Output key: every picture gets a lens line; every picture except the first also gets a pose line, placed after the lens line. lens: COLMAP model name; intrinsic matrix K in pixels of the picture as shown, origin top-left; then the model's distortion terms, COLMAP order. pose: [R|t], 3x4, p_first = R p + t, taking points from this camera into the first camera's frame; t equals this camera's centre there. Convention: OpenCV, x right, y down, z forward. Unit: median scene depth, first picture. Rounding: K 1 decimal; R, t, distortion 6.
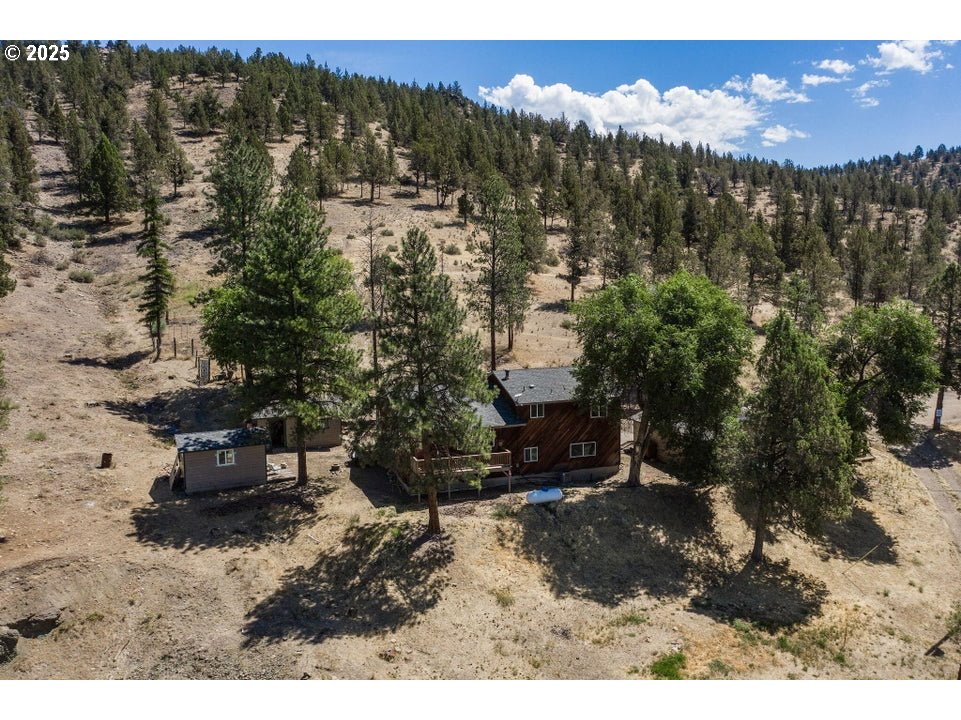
lens RADIAL K [[752.5, 0, 480.5], [0, 752.5, 360.0], [0, 0, 1]] dist [-0.010858, -0.005062]
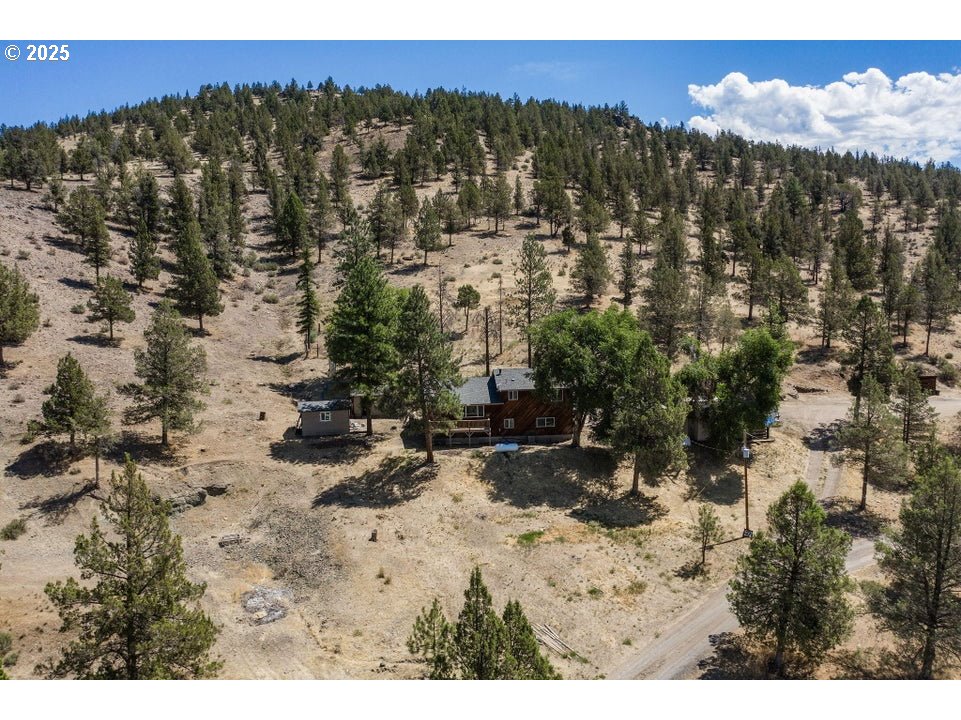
lens RADIAL K [[752.5, 0, 480.5], [0, 752.5, 360.0], [0, 0, 1]] dist [-0.010858, -0.005062]
pose [[0.968205, 0.020758, -0.249295, 0.305848], [-0.022951, 0.999719, -0.005894, 0.004019], [0.249102, 0.011428, 0.968410, -0.402339]]
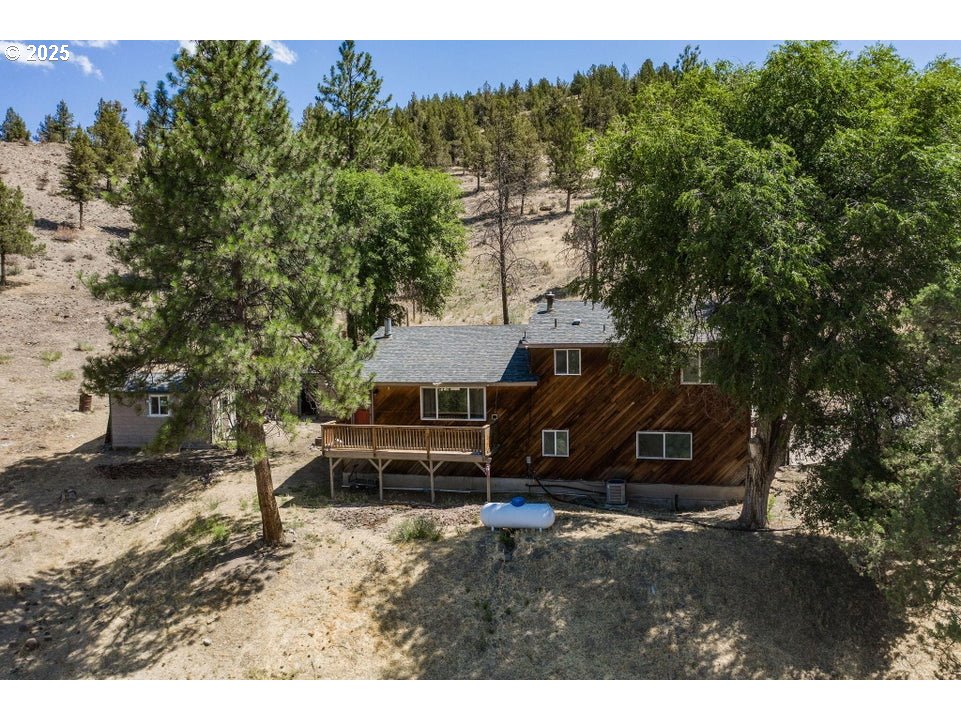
lens RADIAL K [[752.5, 0, 480.5], [0, 752.5, 360.0], [0, 0, 1]] dist [-0.010858, -0.005062]
pose [[0.849622, 0.031118, -0.526474, 0.236454], [-0.056755, 0.997855, -0.032612, 0.067361], [0.524330, 0.057588, 0.849566, 0.395101]]
